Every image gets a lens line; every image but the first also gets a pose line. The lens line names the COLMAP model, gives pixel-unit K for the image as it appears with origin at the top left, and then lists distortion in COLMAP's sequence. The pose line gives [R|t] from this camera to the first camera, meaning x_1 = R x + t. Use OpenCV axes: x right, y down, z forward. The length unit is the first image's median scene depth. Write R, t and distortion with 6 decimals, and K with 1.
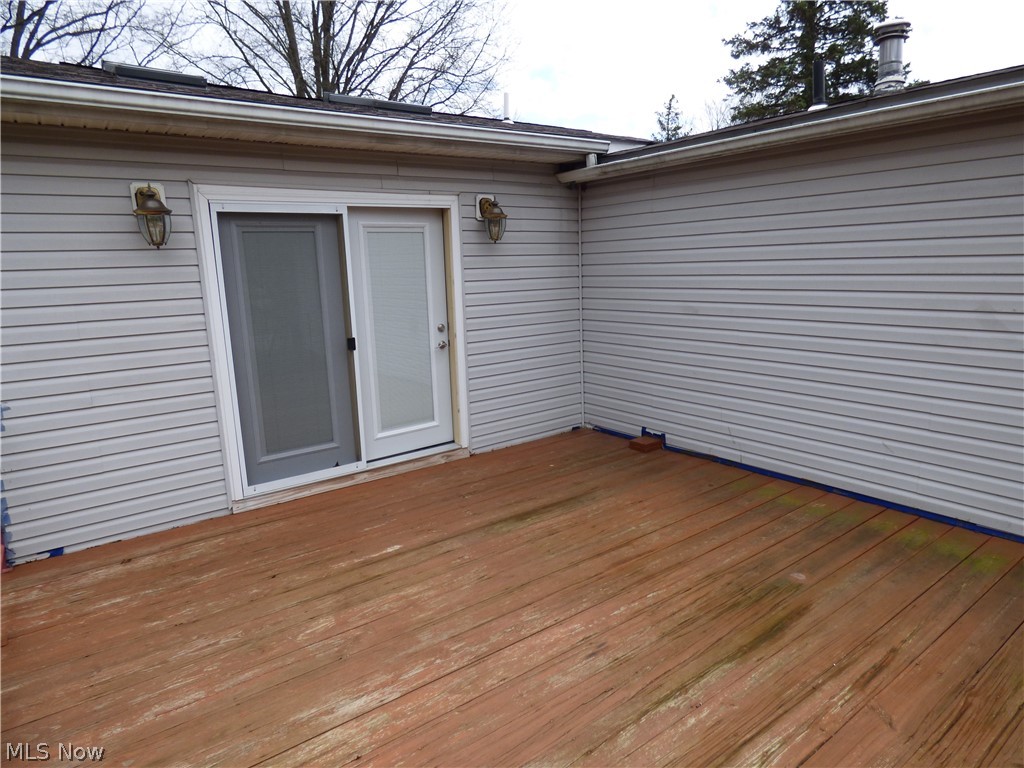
lens RADIAL K [[628.5, 0, 513.2], [0, 628.5, 383.4], [0, 0, 1]] dist [-0.004162, -0.004733]
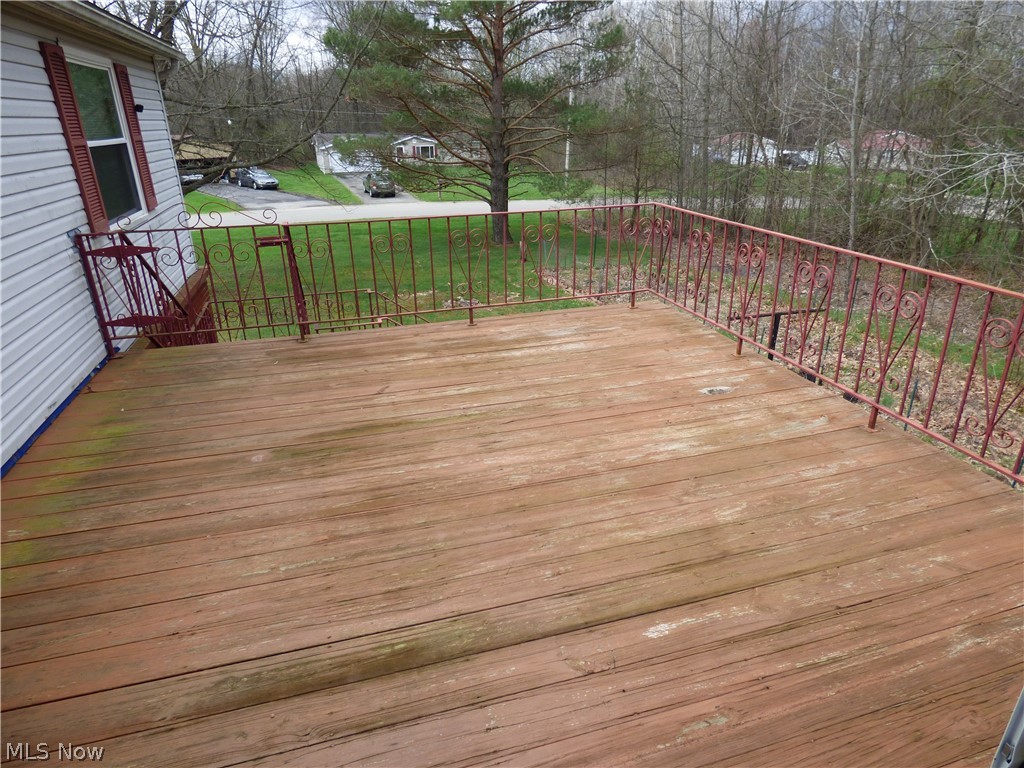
lens RADIAL K [[628.5, 0, 513.2], [0, 628.5, 383.9], [0, 0, 1]] dist [-0.004162, -0.004733]
pose [[-0.935628, -0.087867, 0.341876, -0.285050], [0.112574, 0.843672, 0.524923, -0.294434], [-0.334555, 0.529620, -0.779472, 1.608937]]
